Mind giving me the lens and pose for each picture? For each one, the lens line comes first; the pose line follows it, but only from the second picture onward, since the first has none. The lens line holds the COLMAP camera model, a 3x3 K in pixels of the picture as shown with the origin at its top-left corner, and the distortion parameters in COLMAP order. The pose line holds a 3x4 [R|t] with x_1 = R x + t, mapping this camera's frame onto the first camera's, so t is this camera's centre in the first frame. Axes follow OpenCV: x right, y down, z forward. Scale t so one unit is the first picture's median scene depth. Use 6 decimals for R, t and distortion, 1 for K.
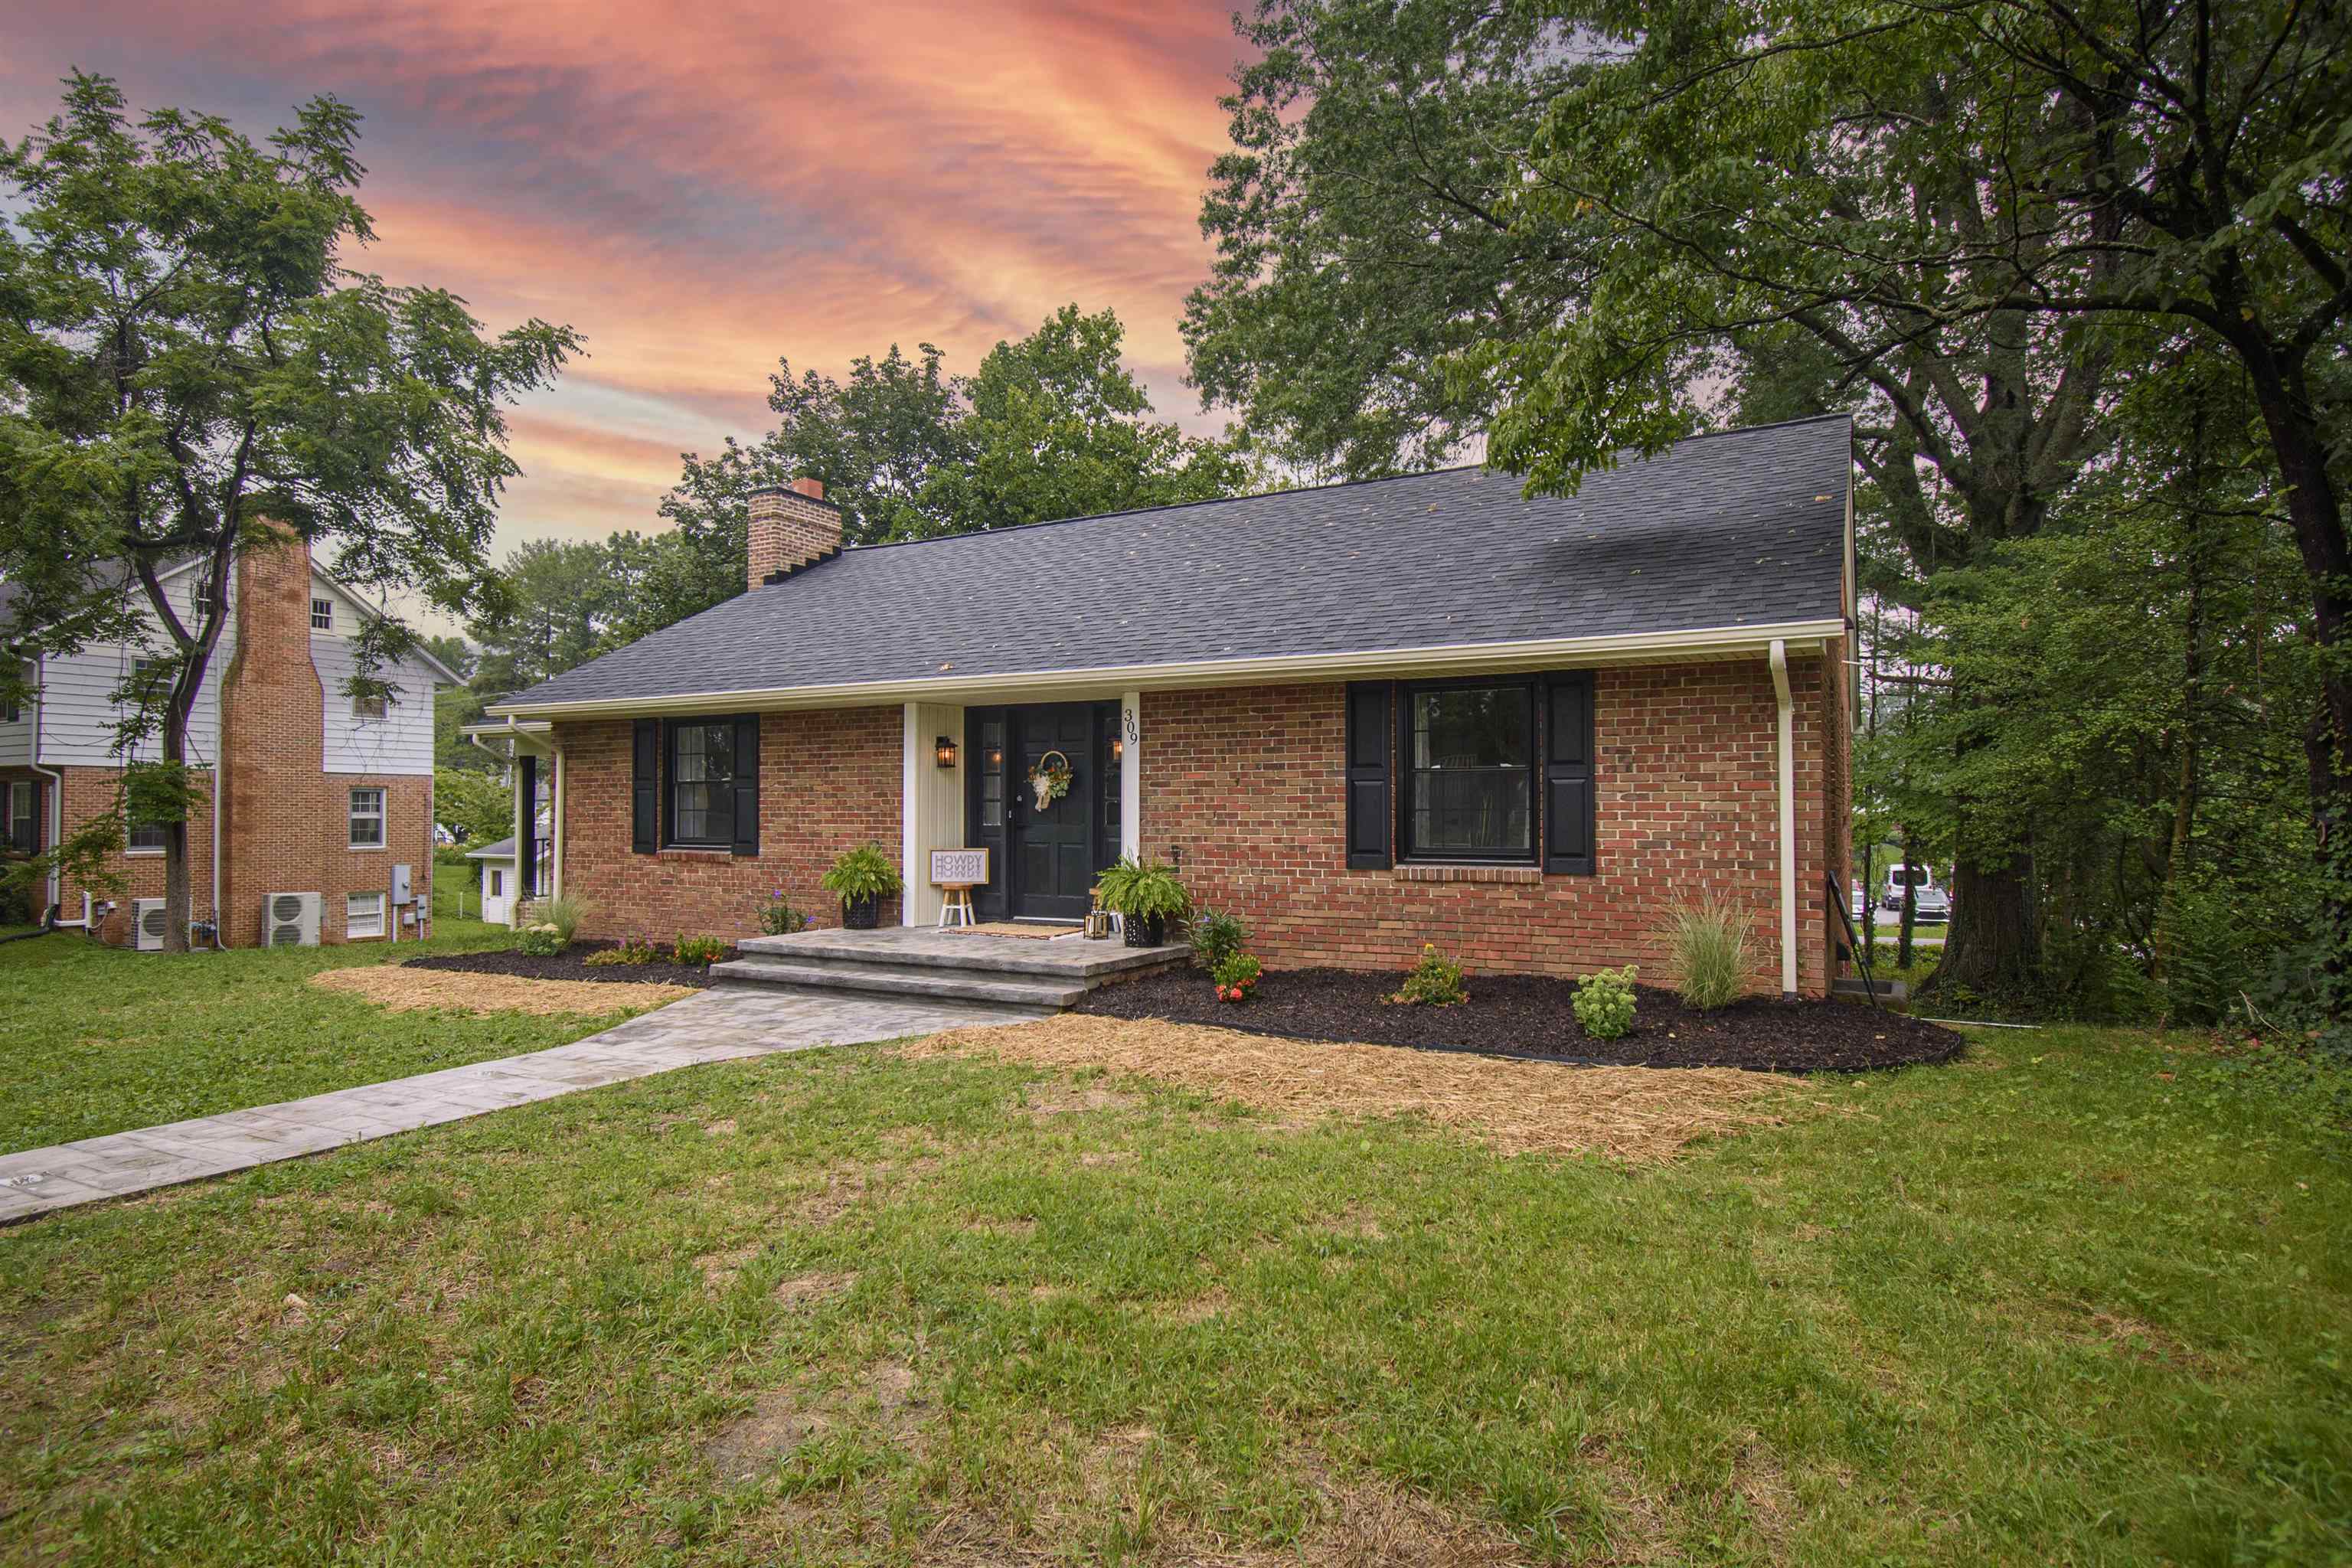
lens RADIAL K [[1263.8, 0, 1183.6], [0, 1263.8, 779.7], [0, 0, 1]] dist [0.002131, 0.000665]
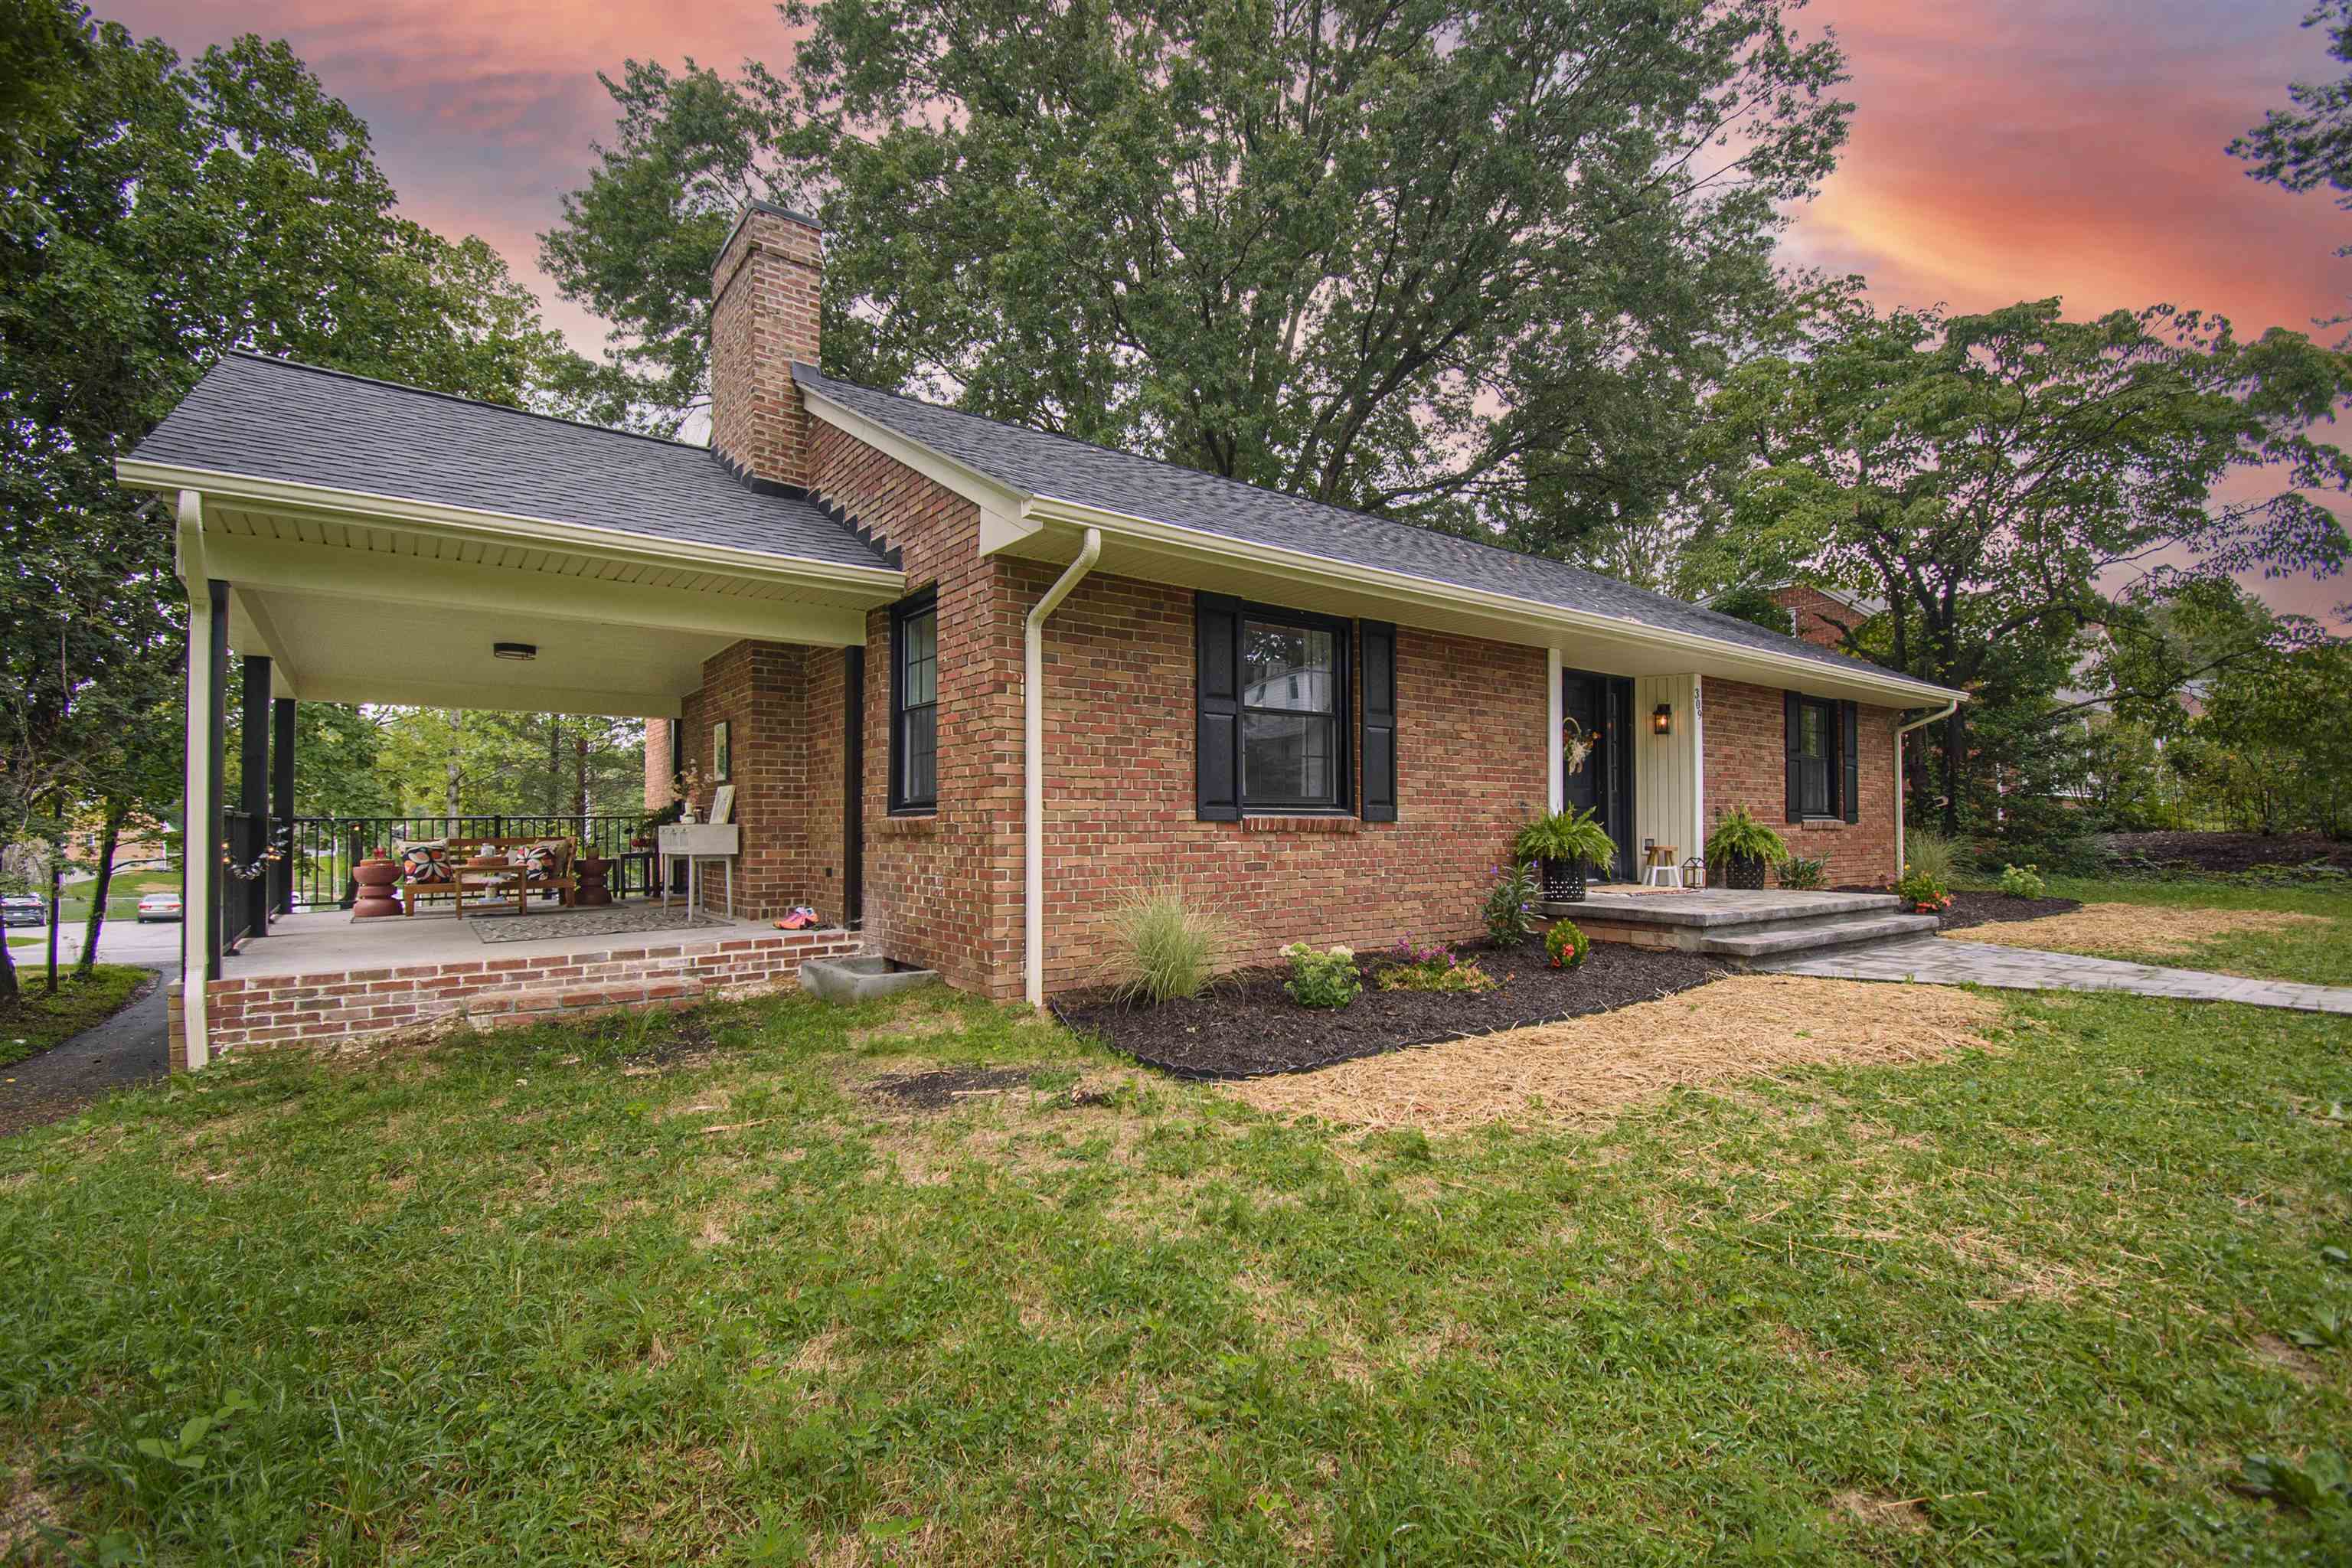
lens RADIAL K [[1054.2, 0, 1171.1], [0, 1054.2, 809.0], [0, 0, 1]] dist [0.002700, -0.009544]
pose [[0.423504, 0.017436, 0.905726, -1.135520], [-0.019071, 0.999765, -0.010329, 0.074759], [-0.905693, -0.012899, 0.423737, 1.044400]]
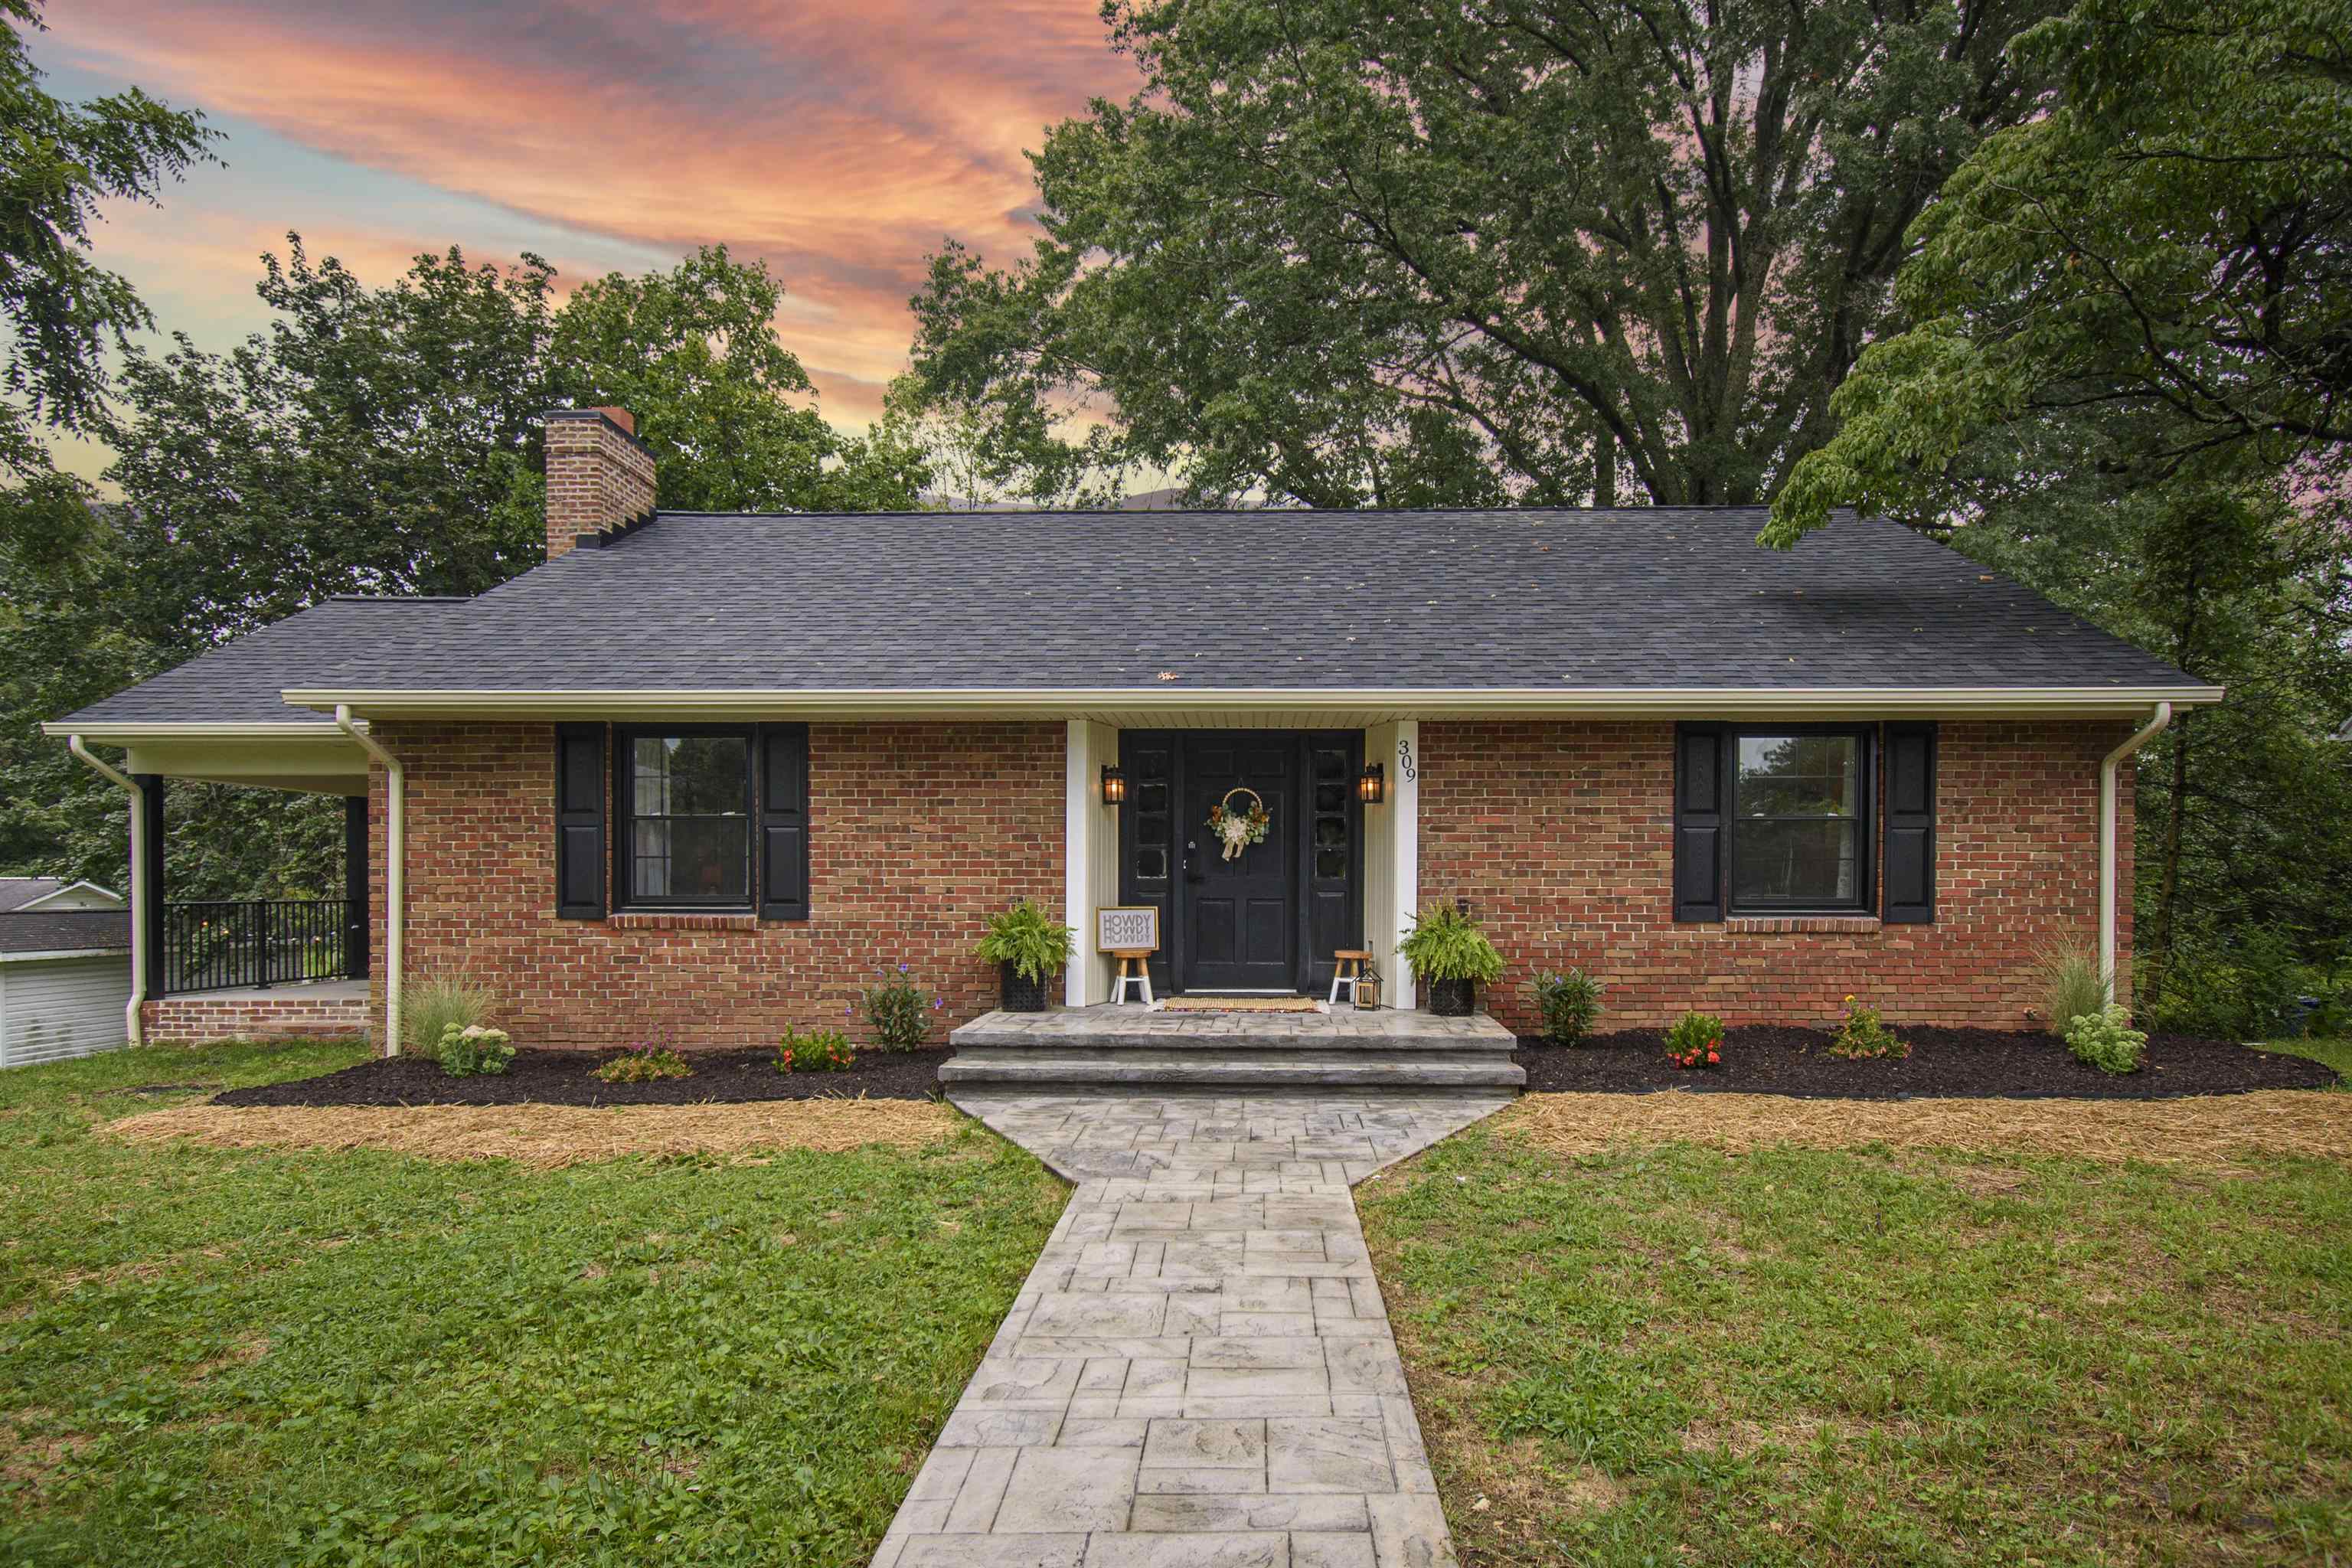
lens RADIAL K [[1346.0, 0, 1244.7], [0, 1346.0, 873.4], [0, 0, 1]] dist [0.004609, -0.006509]
pose [[0.891340, 0.005412, 0.453304, -0.562334], [-0.013963, 0.999782, 0.015518, 0.022070], [-0.453121, -0.020162, 0.891221, 0.239316]]
